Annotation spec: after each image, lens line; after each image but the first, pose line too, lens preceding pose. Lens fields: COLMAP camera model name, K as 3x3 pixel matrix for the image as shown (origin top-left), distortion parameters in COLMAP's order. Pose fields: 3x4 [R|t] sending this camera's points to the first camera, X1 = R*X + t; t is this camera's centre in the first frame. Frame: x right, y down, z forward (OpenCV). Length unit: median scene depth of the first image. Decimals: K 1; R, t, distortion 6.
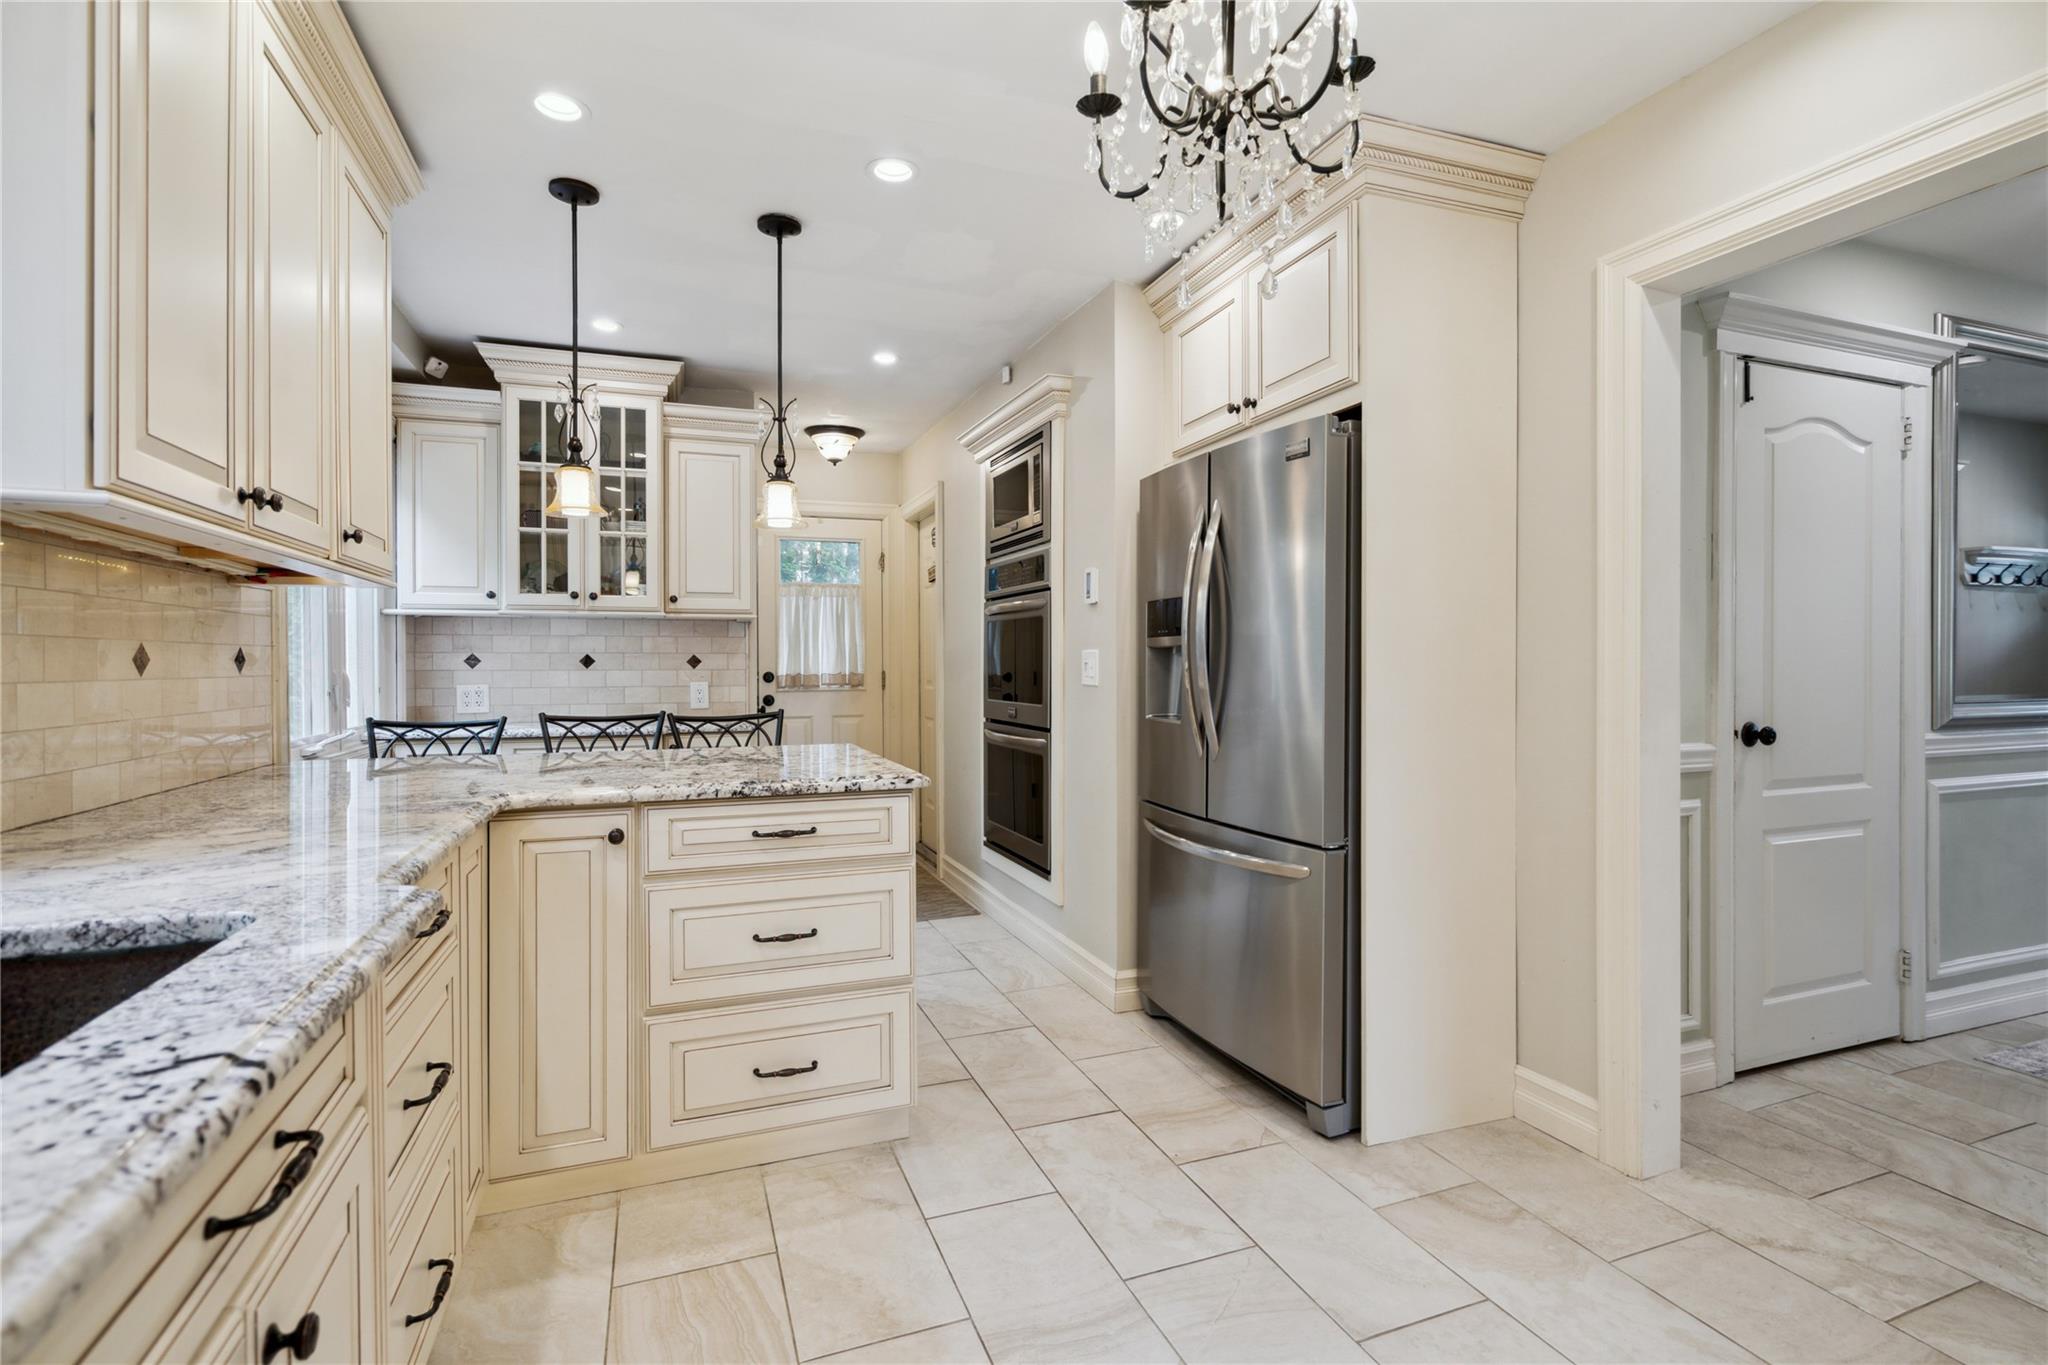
lens RADIAL K [[942.1, 0, 1014.8], [0, 942.1, 663.2], [0, 0, 1]] dist [-0.008888, 0.003165]
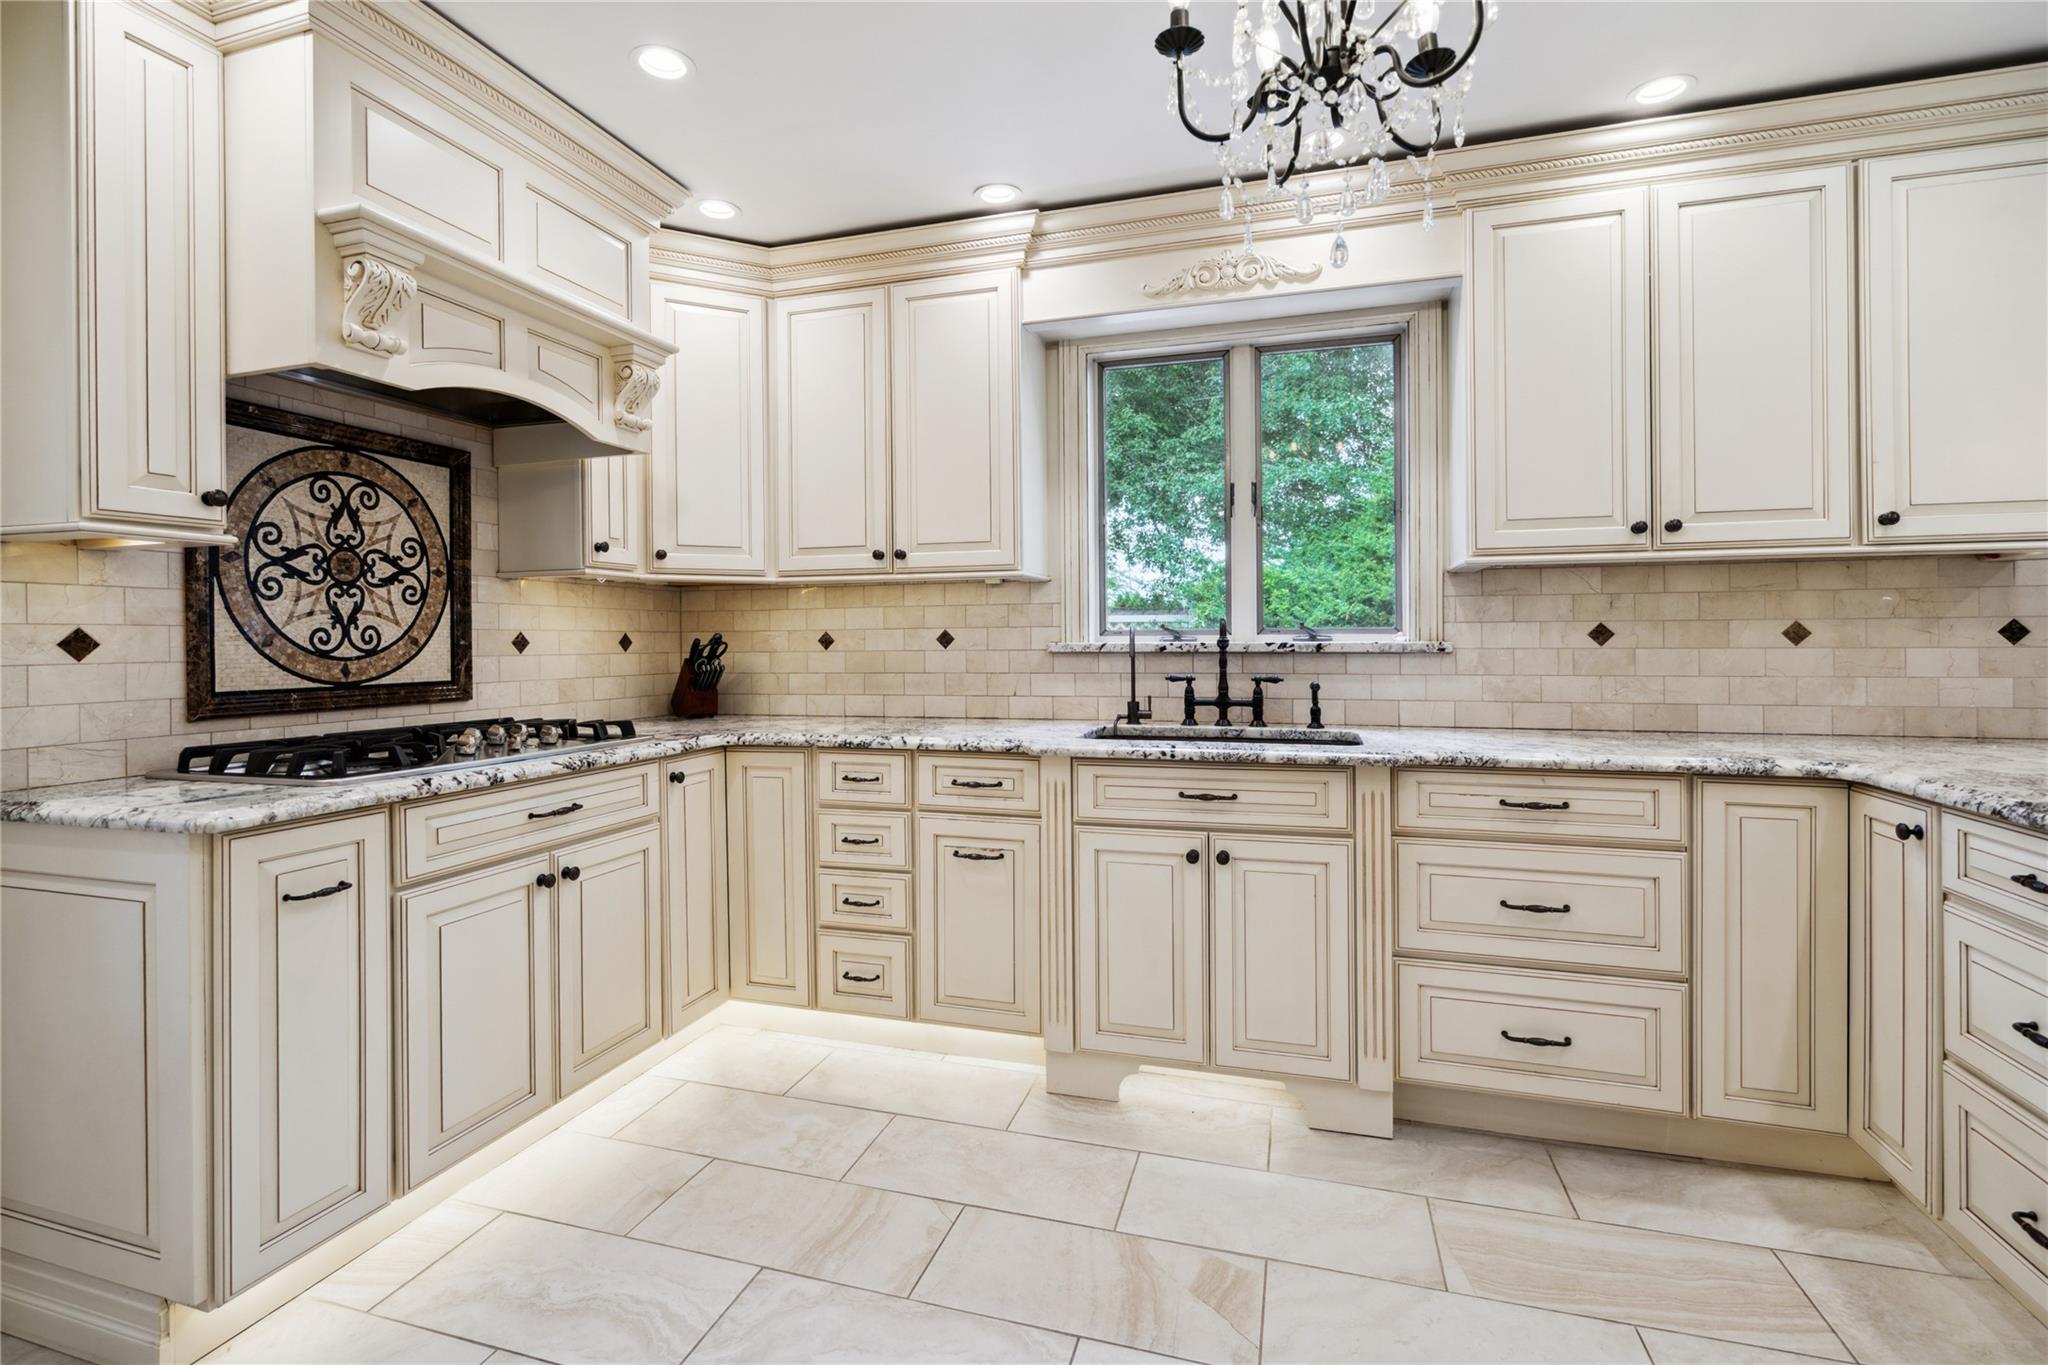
lens RADIAL K [[942.1, 0, 1015.0], [0, 942.1, 636.8], [0, 0, 1]] dist [-0.008888, 0.003165]
pose [[-0.618732, 0.002419, -0.785598, 0.412901], [0.008687, 0.999955, -0.003763, -0.001531], [0.785554, -0.009153, -0.618725, 0.464739]]
